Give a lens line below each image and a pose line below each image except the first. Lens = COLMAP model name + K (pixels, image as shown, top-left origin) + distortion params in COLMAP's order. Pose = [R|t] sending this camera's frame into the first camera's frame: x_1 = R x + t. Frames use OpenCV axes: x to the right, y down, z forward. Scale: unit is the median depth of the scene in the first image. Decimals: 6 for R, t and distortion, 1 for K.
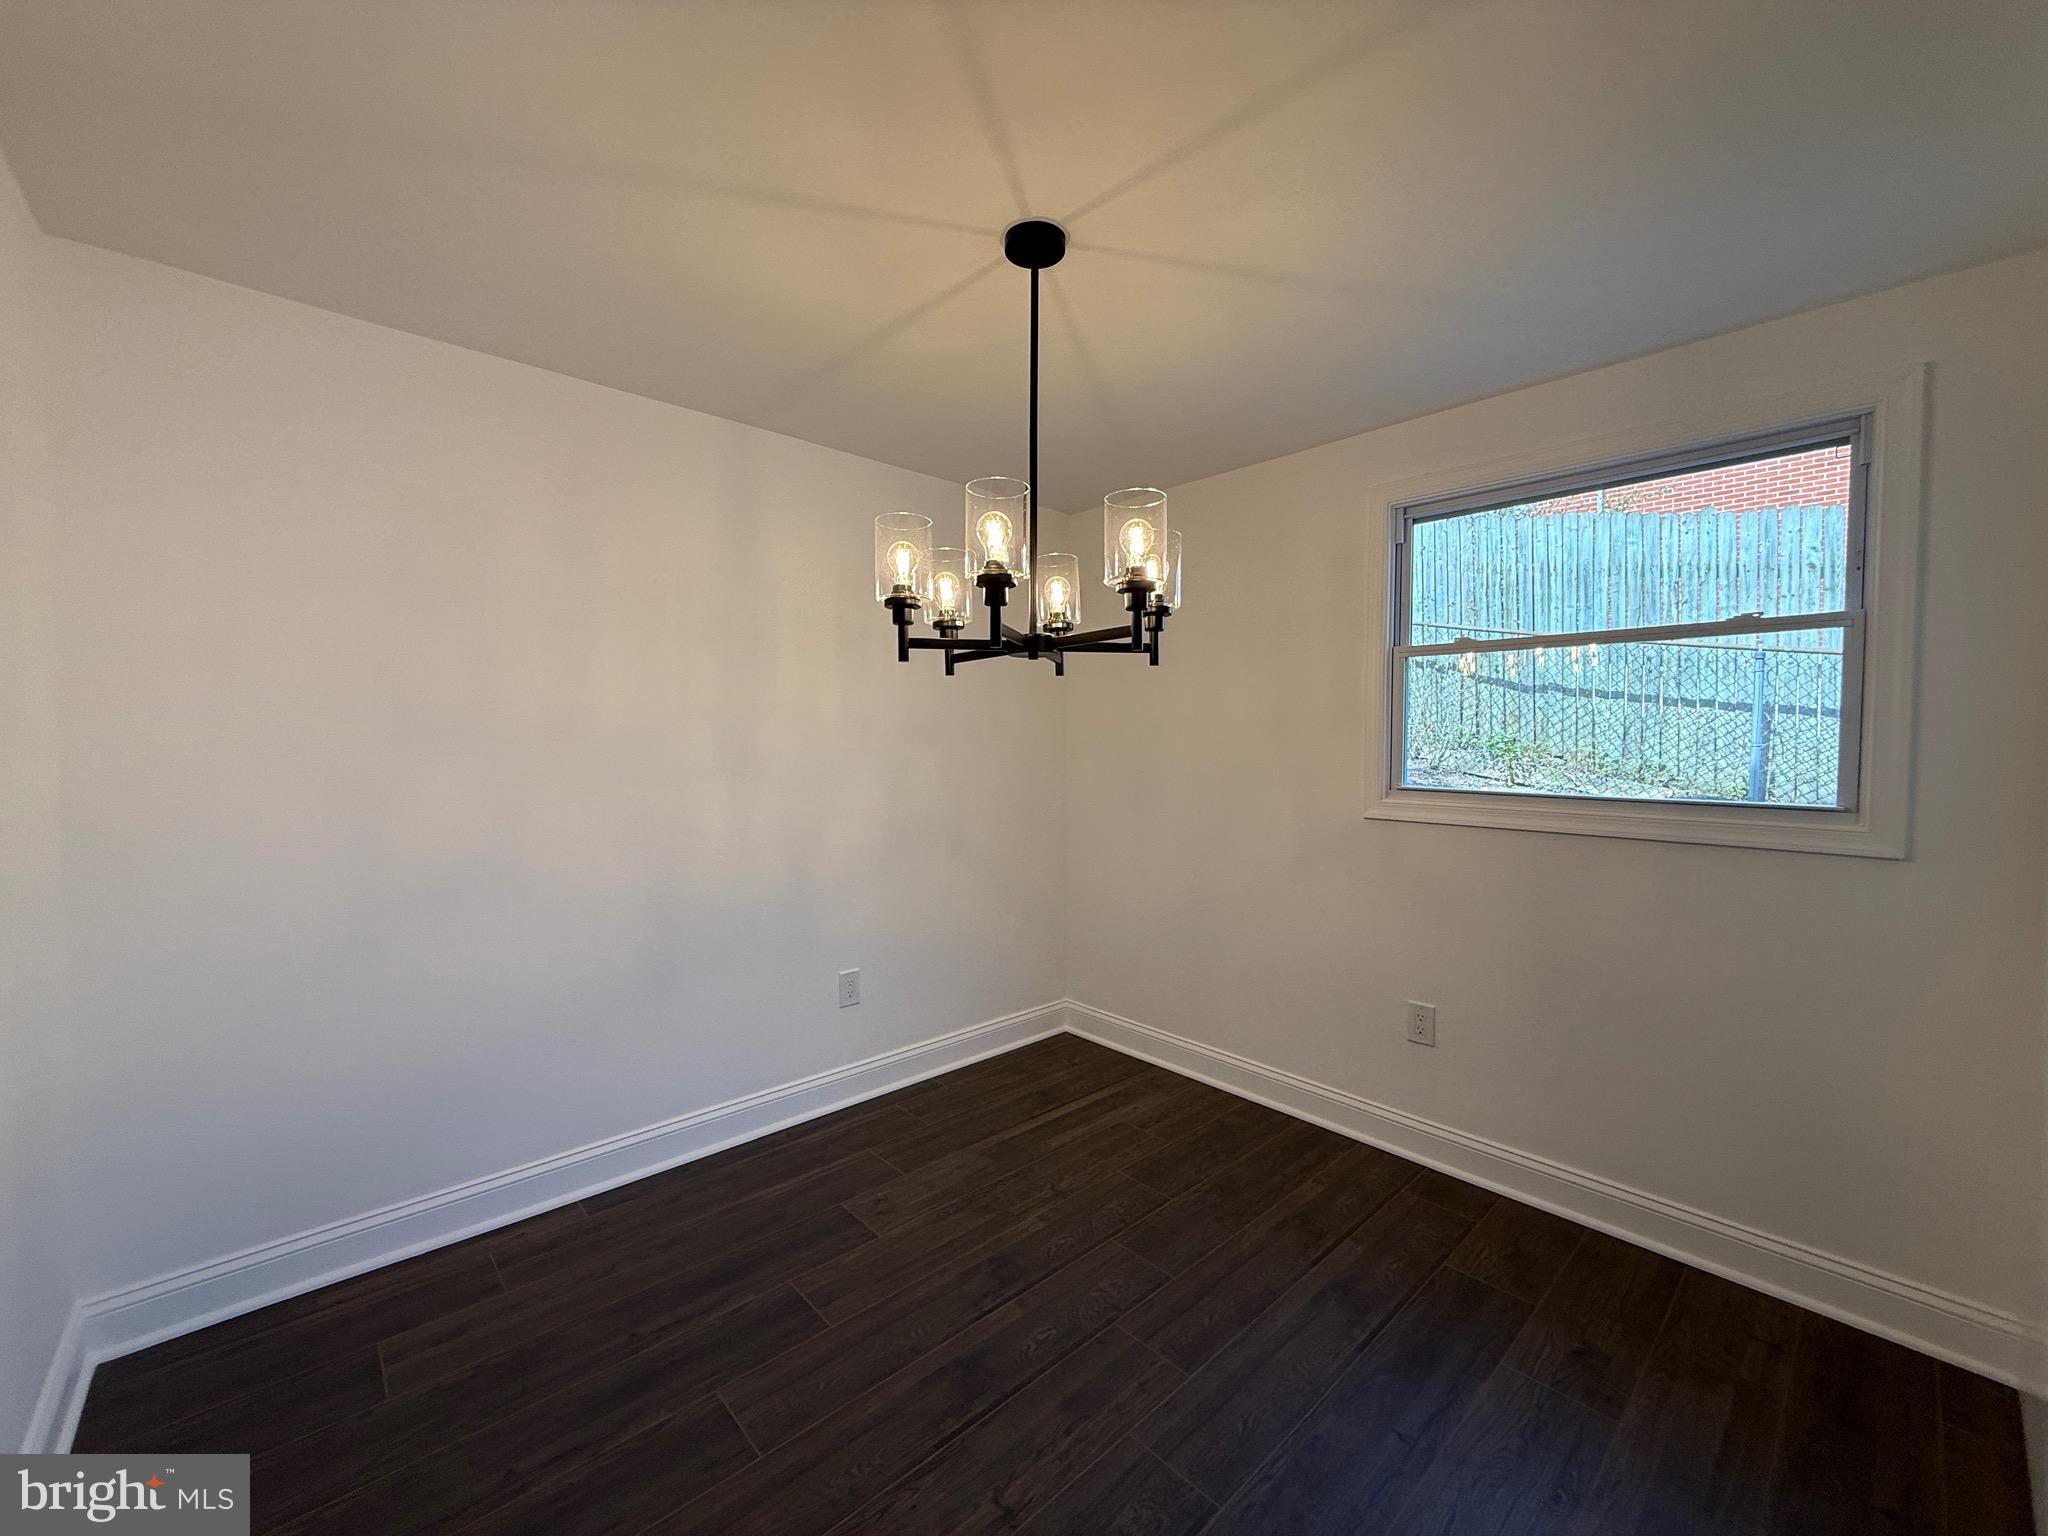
lens RADIAL K [[814.2, 0, 1022.6], [0, 814.2, 770.5], [0, 0, 1]] dist [0.000581, -0.000253]
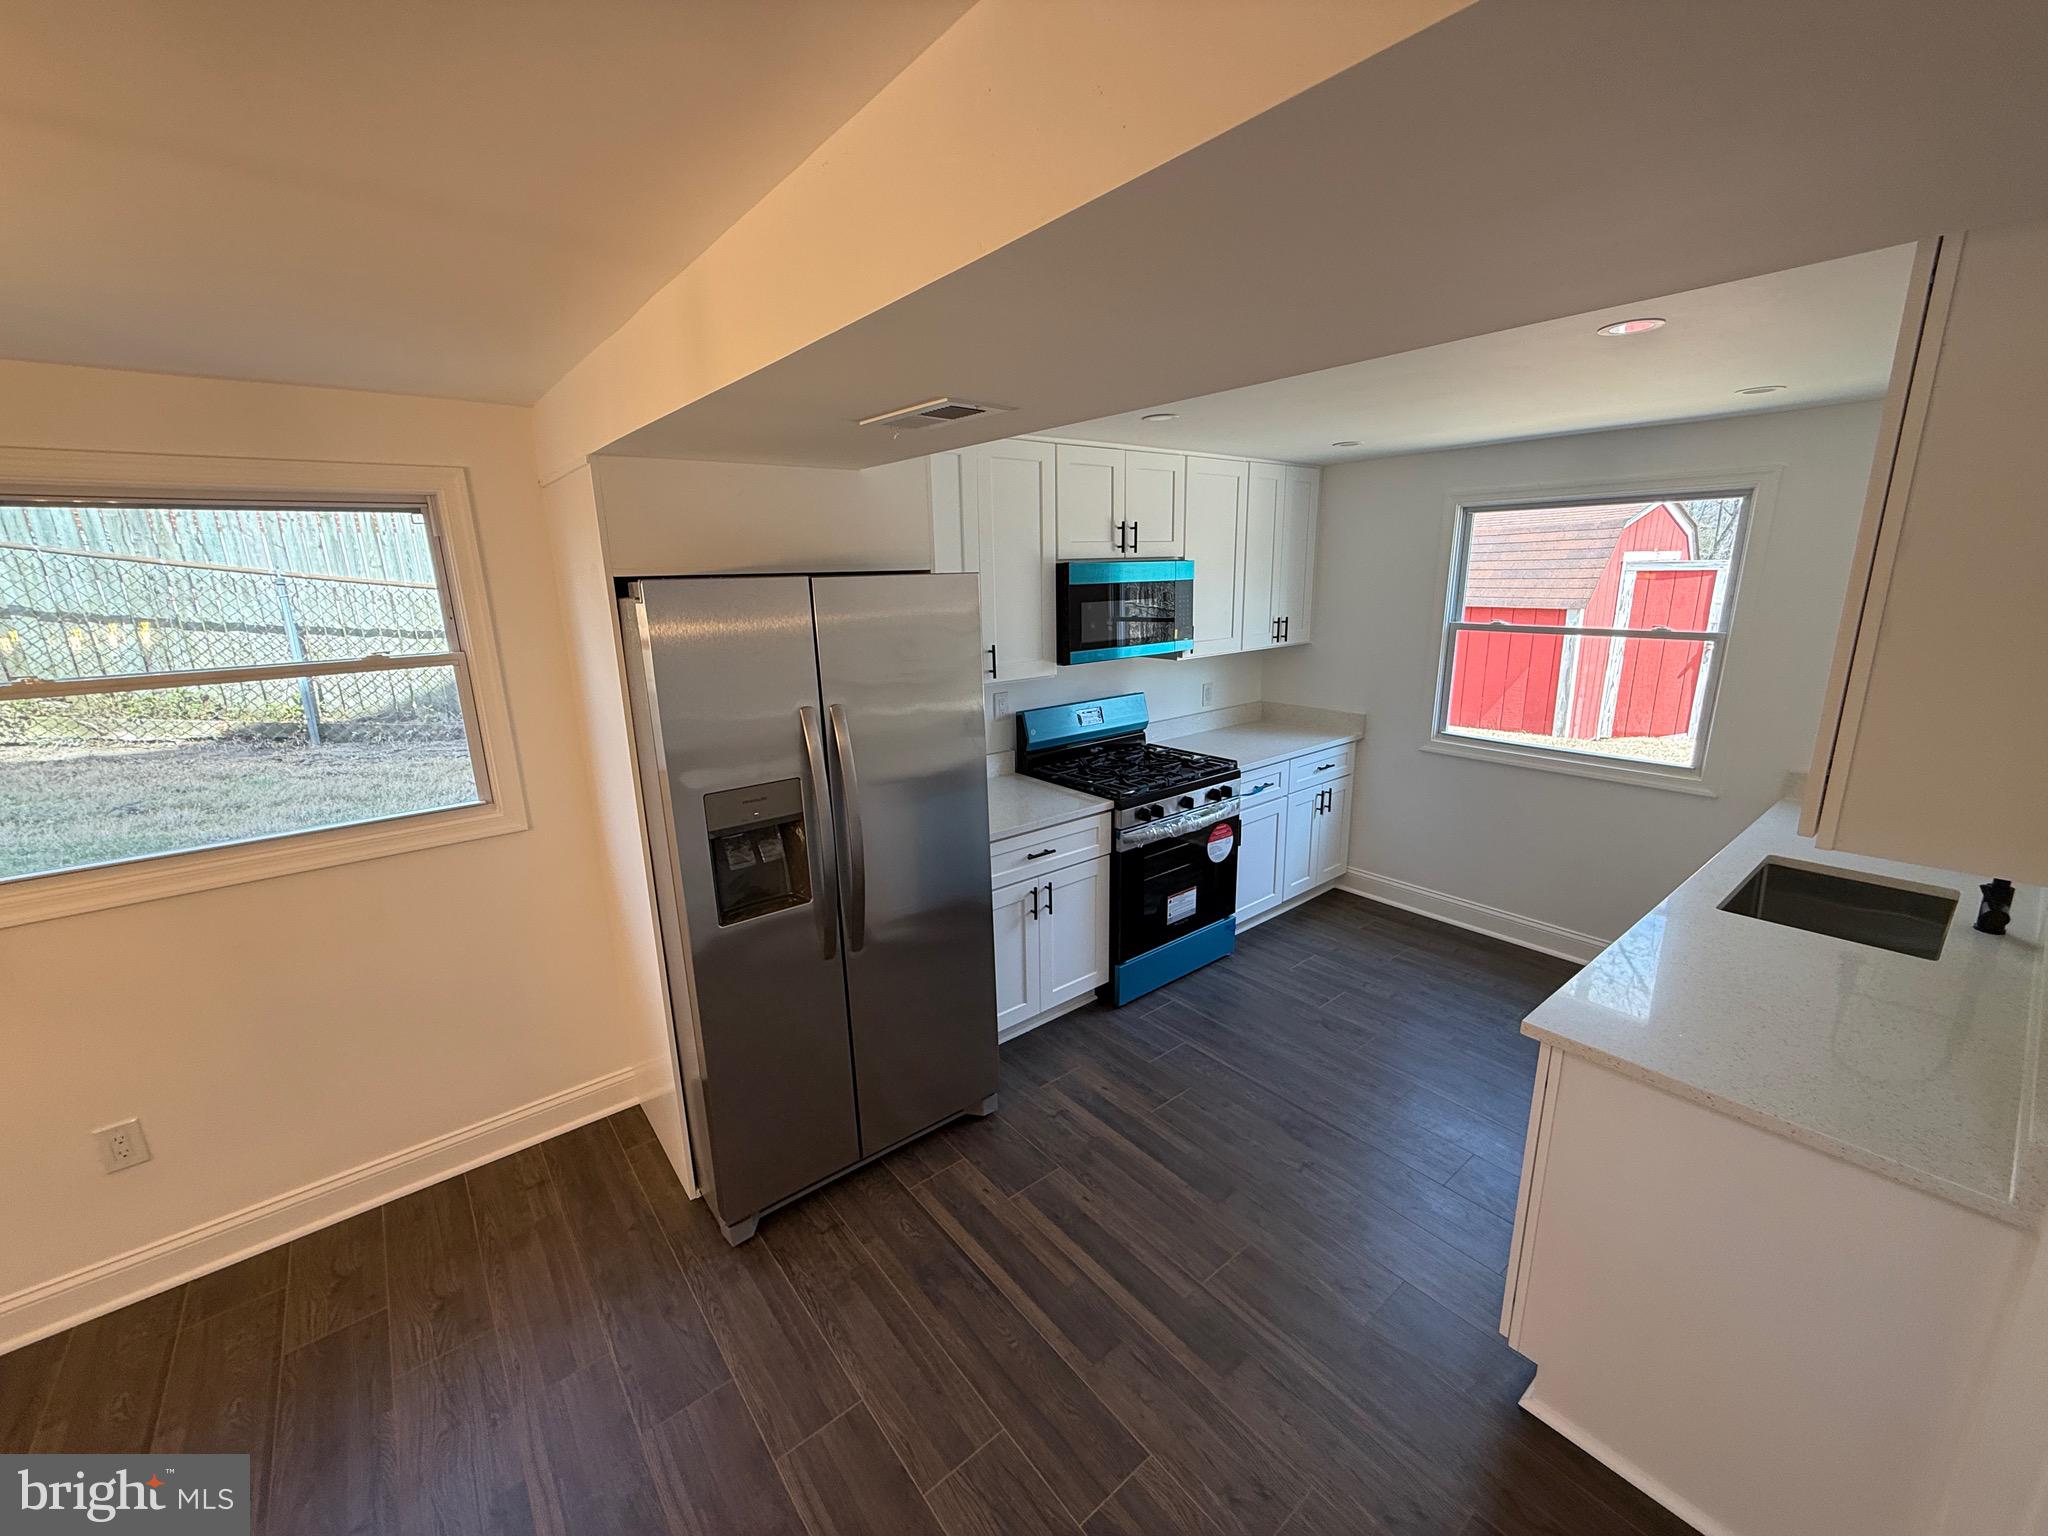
lens RADIAL K [[814.2, 0, 1017.7], [0, 814.2, 767.9], [0, 0, 1]] dist [0.000581, -0.000253]
pose [[0.063641, -0.247935, 0.966684, -0.204187], [0.060539, 0.967823, 0.244241, -0.271982], [-0.996135, 0.042978, 0.076603, 0.025616]]
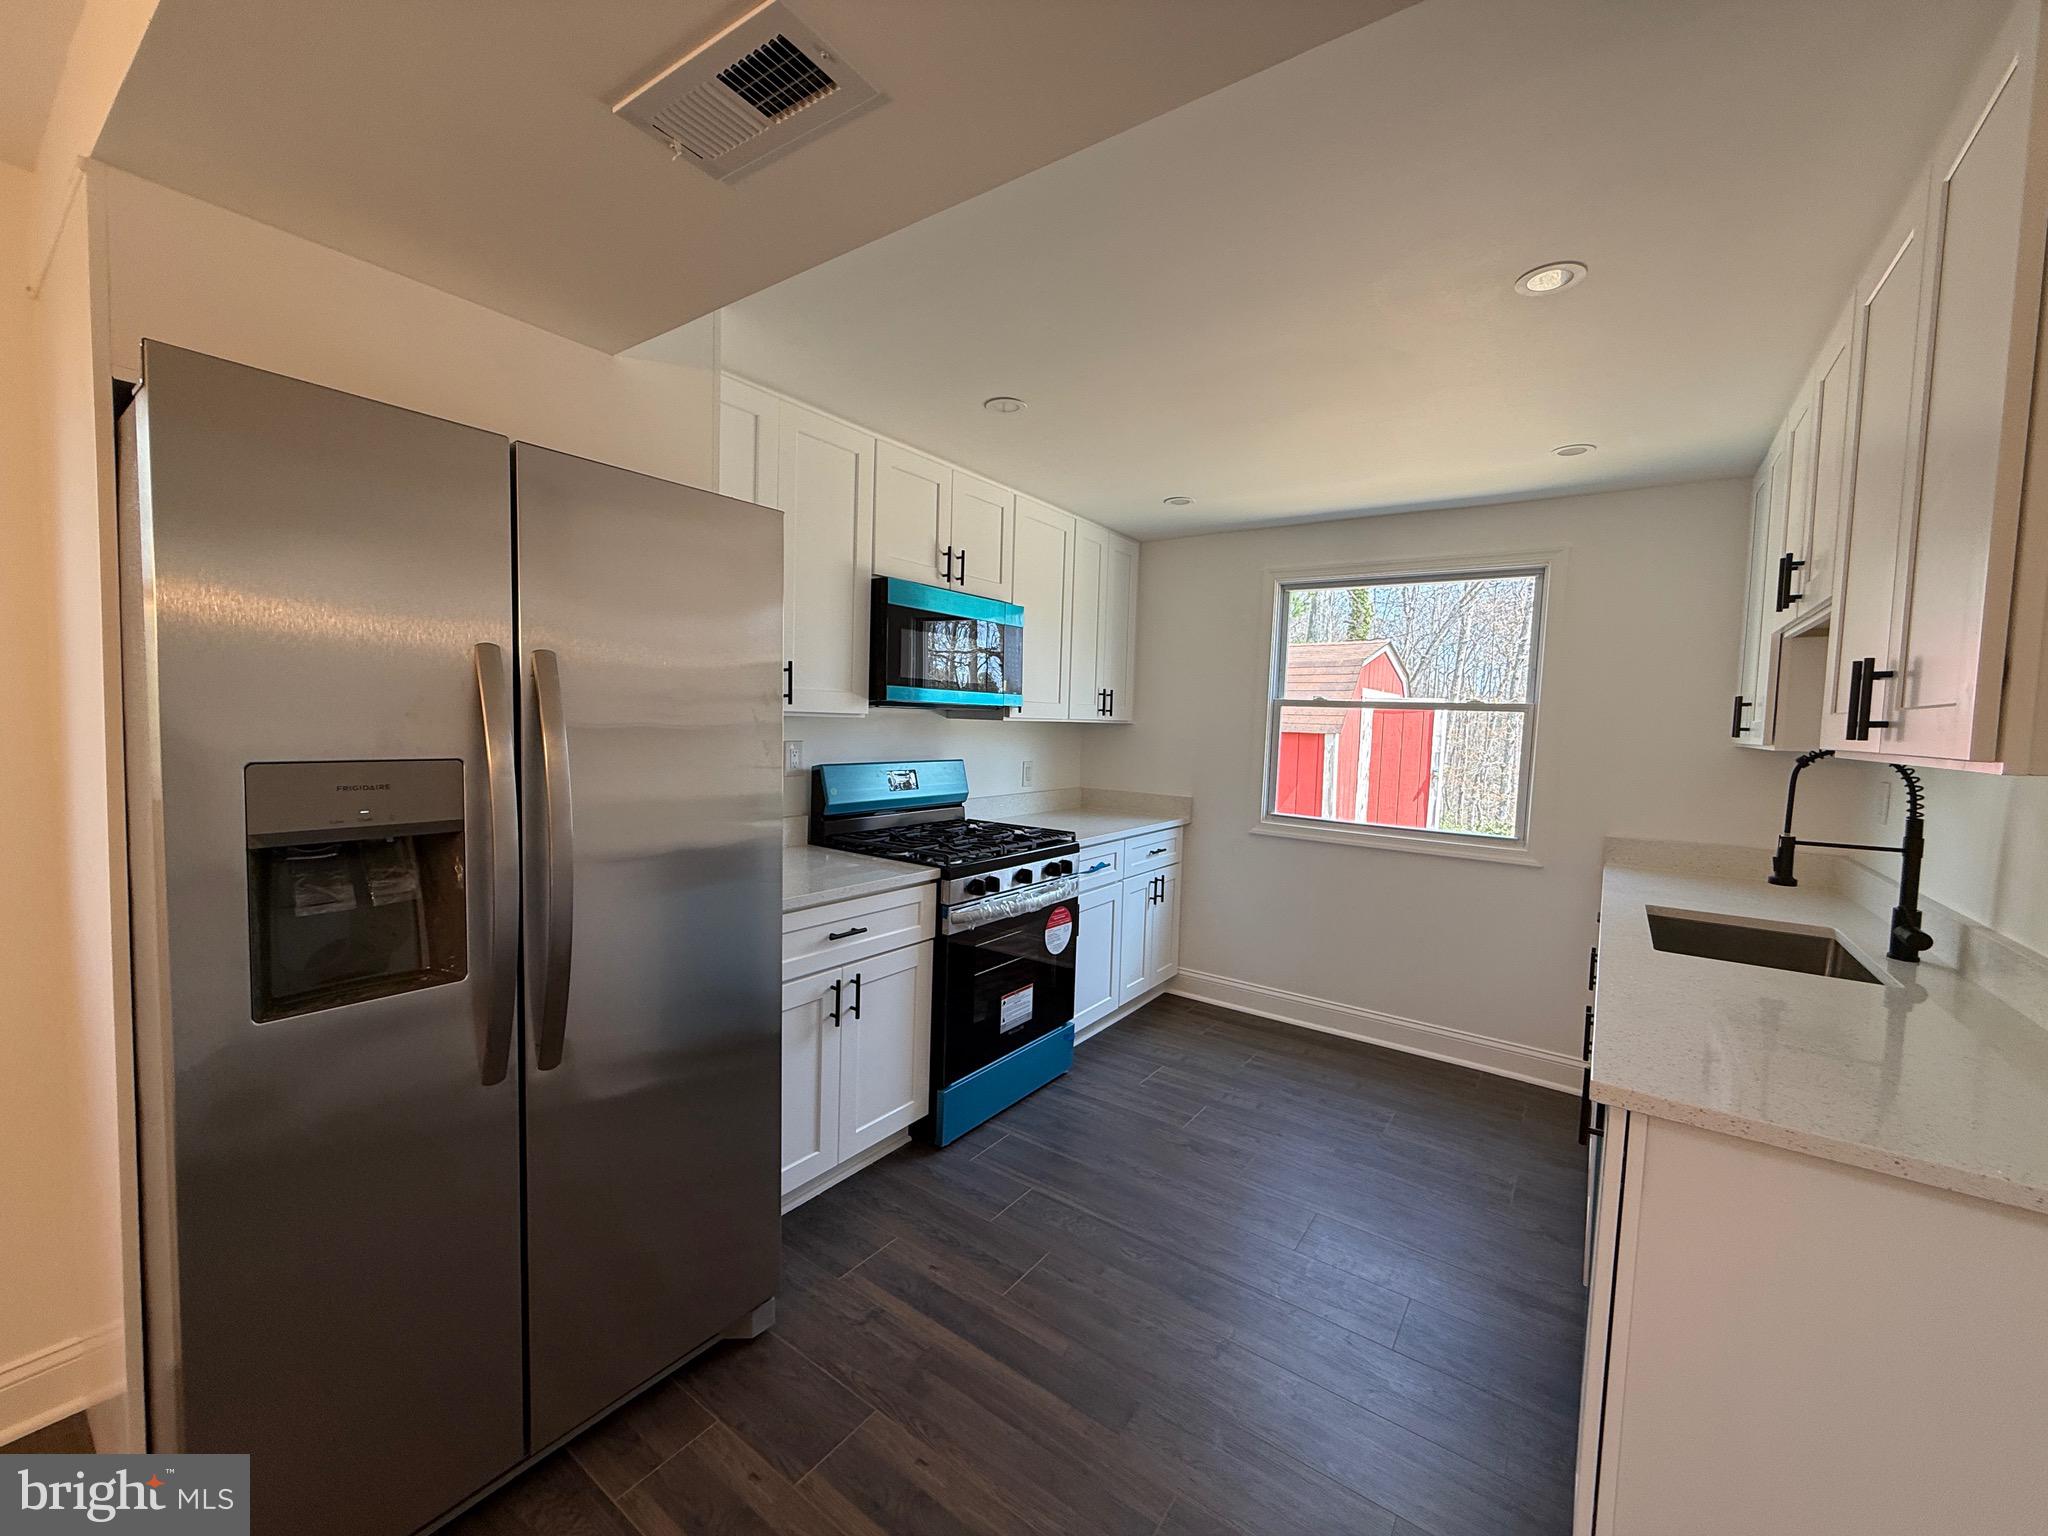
lens RADIAL K [[814.2, 0, 1019.5], [0, 814.2, 767.4], [0, 0, 1]] dist [0.000581, -0.000253]
pose [[-0.204688, -0.077128, 0.975784, 0.118504], [0.002212, 0.996852, 0.079257, -0.046180], [-0.978825, 0.018381, -0.203873, 0.102444]]
